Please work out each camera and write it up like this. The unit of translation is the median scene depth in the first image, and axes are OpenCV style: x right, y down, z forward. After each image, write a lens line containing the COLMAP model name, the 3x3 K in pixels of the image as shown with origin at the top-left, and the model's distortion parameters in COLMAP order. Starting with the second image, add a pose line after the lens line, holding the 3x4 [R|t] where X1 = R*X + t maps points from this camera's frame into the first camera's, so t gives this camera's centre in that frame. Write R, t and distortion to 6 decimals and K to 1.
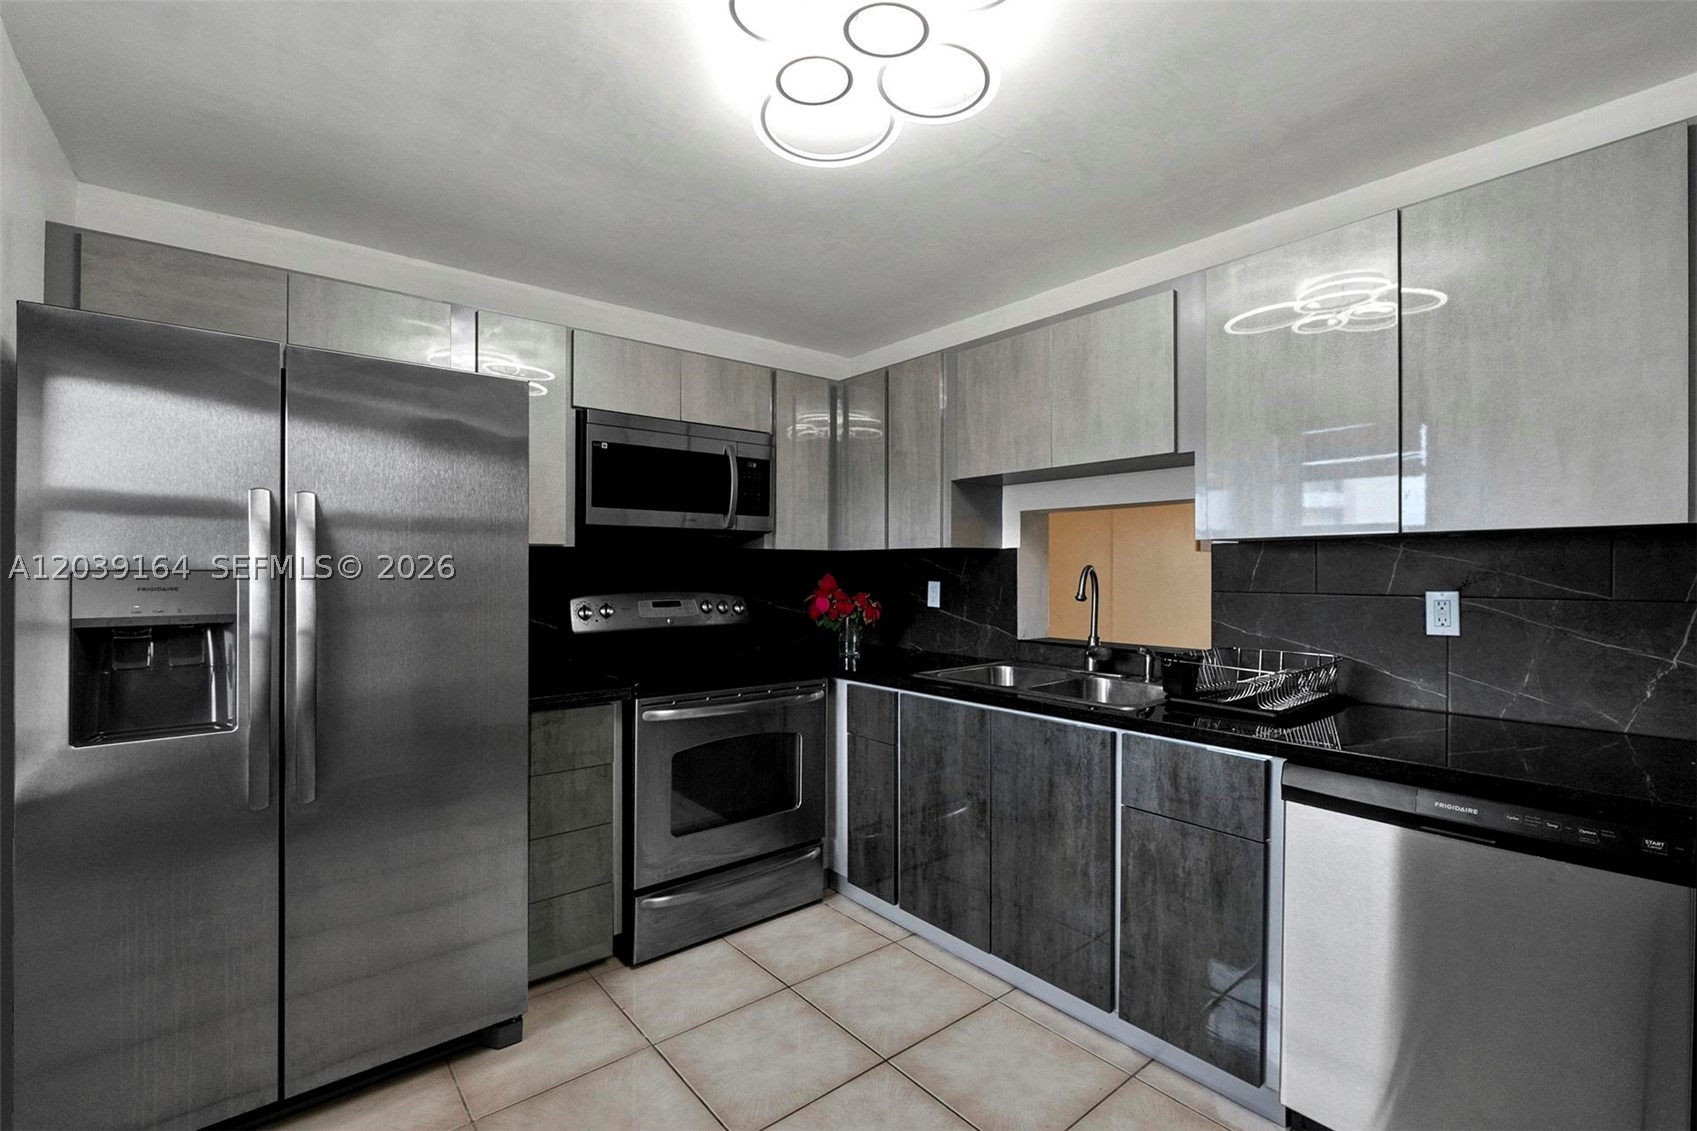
lens RADIAL K [[742.6, 0, 858.6], [0, 742.6, 567.7], [0, 0, 1]] dist [-0.009945, 0.000134]
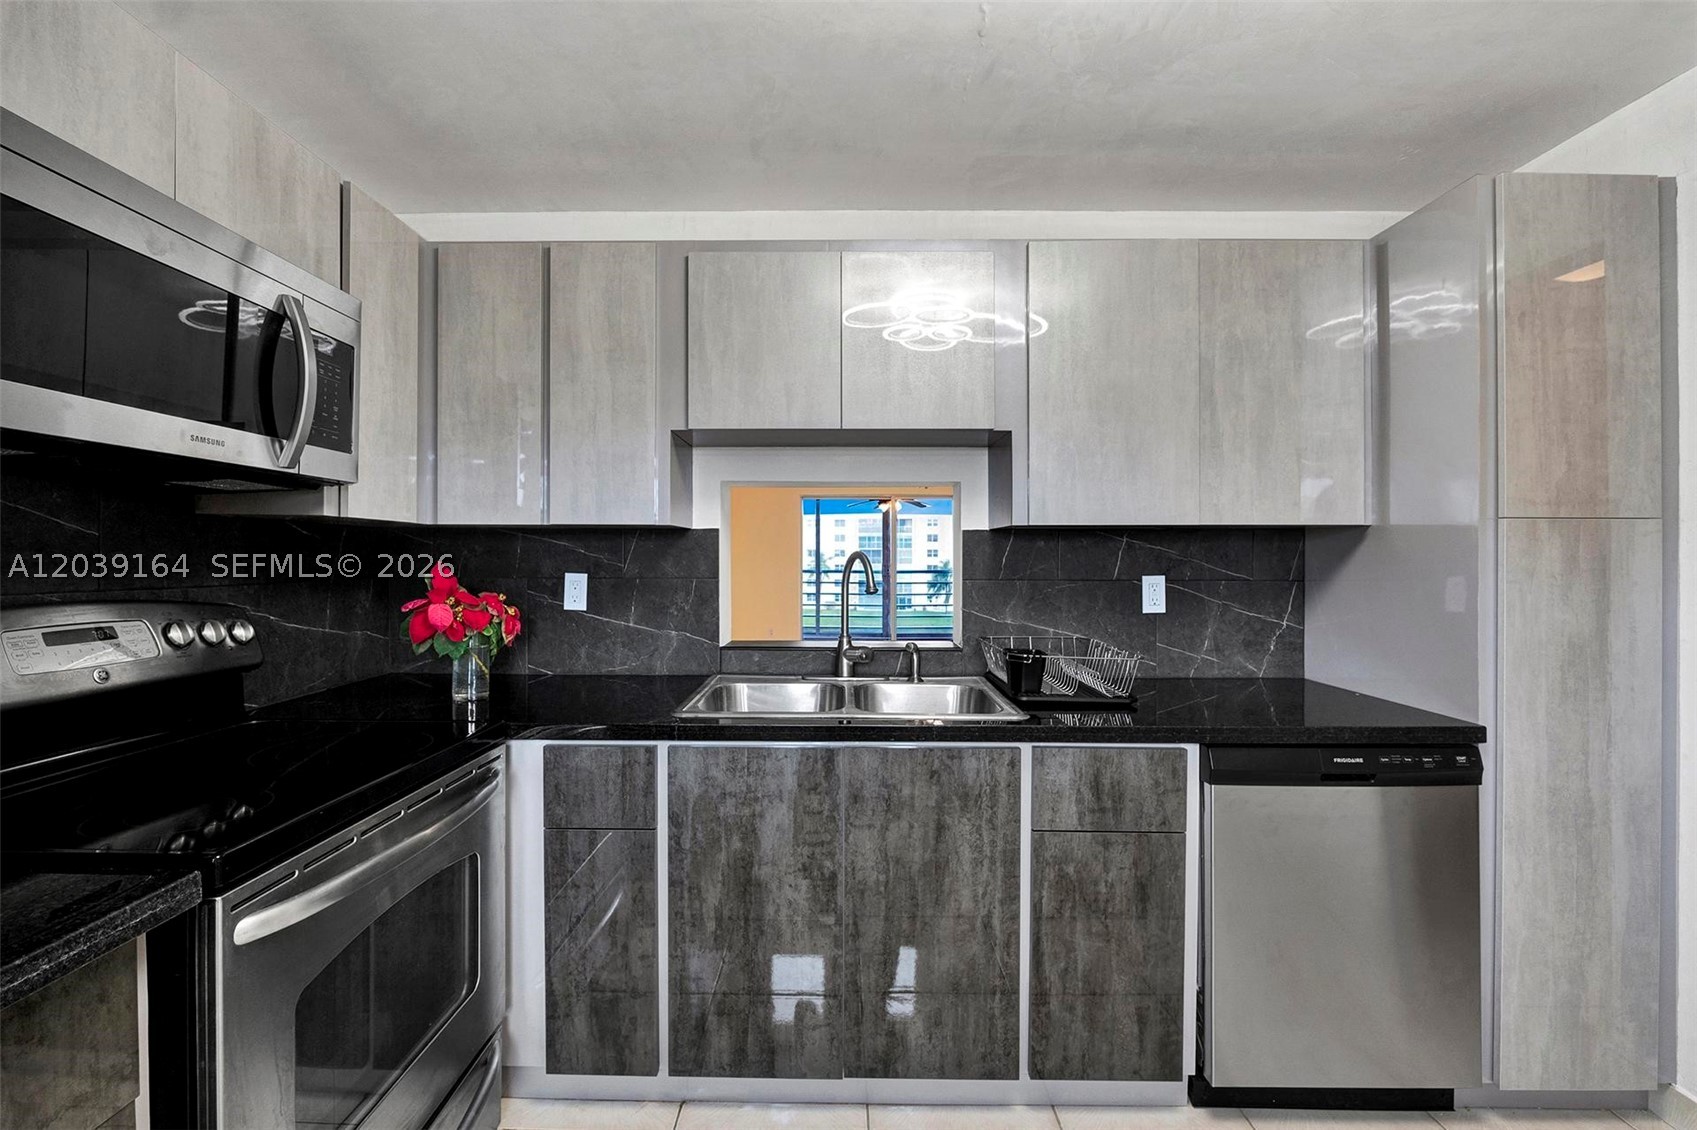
lens RADIAL K [[742.6, 0, 860.8], [0, 742.6, 555.8], [0, 0, 1]] dist [-0.009945, 0.000134]
pose [[0.657129, 0.004300, 0.753766, -0.394668], [-0.003776, 0.999990, -0.002413, 0.004165], [-0.753769, -0.001260, 0.657138, 0.545034]]
